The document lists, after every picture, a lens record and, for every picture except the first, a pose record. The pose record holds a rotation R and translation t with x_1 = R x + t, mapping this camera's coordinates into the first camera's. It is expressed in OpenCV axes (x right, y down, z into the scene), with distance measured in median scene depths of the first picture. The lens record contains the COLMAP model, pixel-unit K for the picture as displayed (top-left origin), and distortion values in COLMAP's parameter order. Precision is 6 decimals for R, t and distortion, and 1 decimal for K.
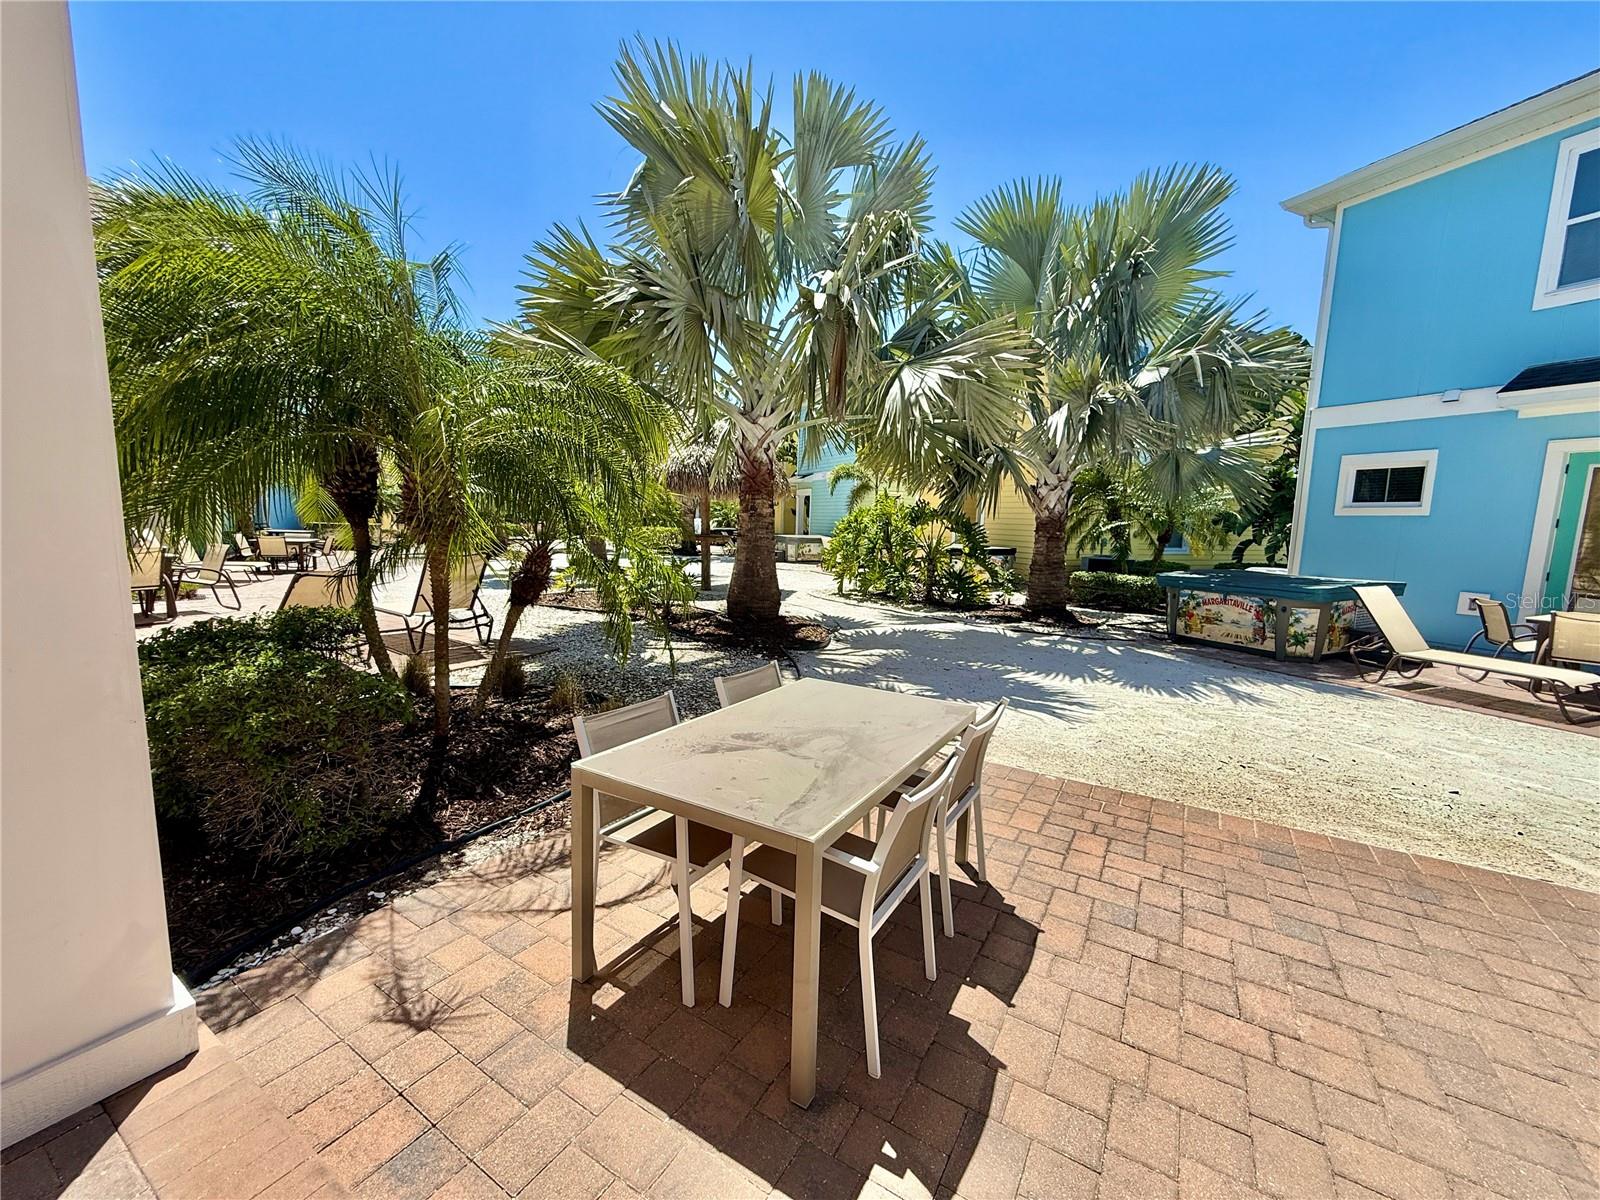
lens RADIAL K [[636.6, 0, 794.1], [0, 636.6, 600.3], [0, 0, 1]] dist [-0.000632, 0.000092]
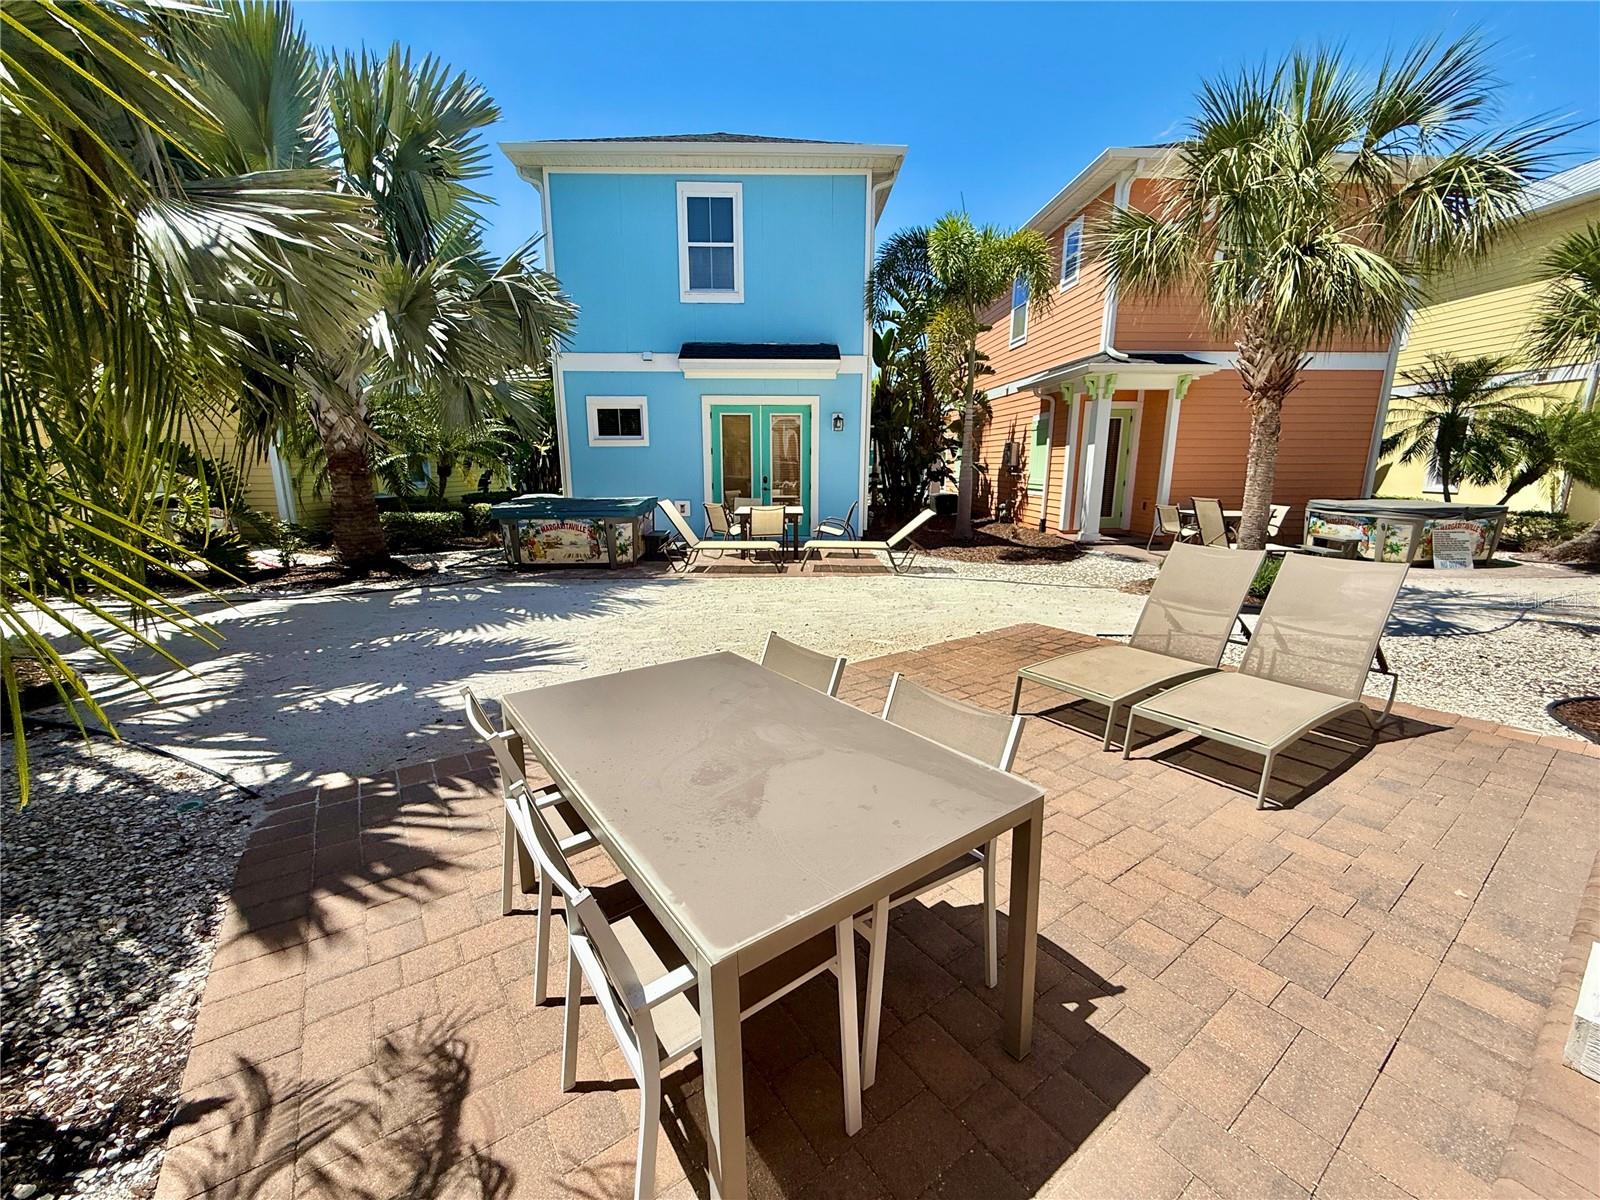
lens RADIAL K [[636.6, 0, 794.1], [0, 636.6, 600.3], [0, 0, 1]] dist [-0.000632, 0.000092]
pose [[0.393454, -0.218978, 0.892884, -0.187180], [0.127198, 0.974844, 0.183029, -0.024805], [-0.910502, 0.041559, 0.411410, 0.197171]]
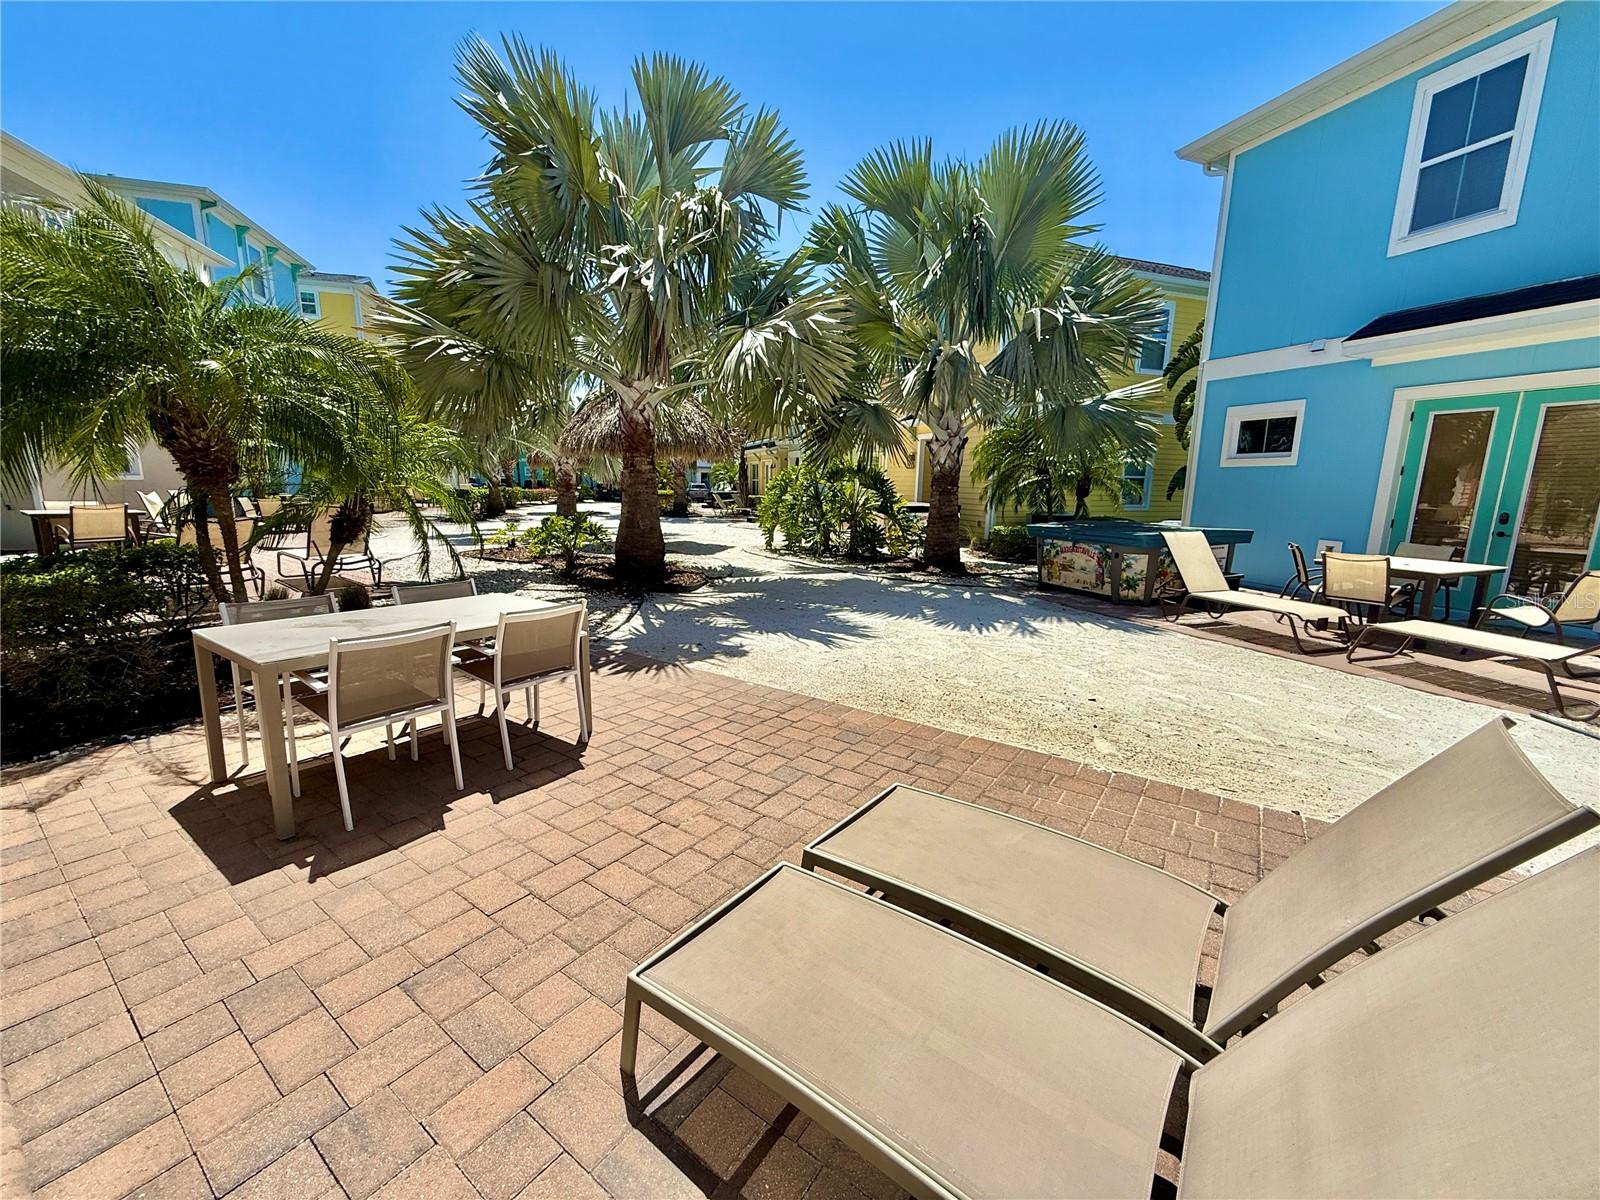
lens RADIAL K [[636.6, 0, 794.1], [0, 636.6, 600.3], [0, 0, 1]] dist [-0.000632, 0.000092]
pose [[0.997865, 0.002147, -0.065280, 0.297048], [0.001382, 0.998542, 0.053958, 0.030400], [0.065301, -0.053933, 0.996407, -0.092289]]
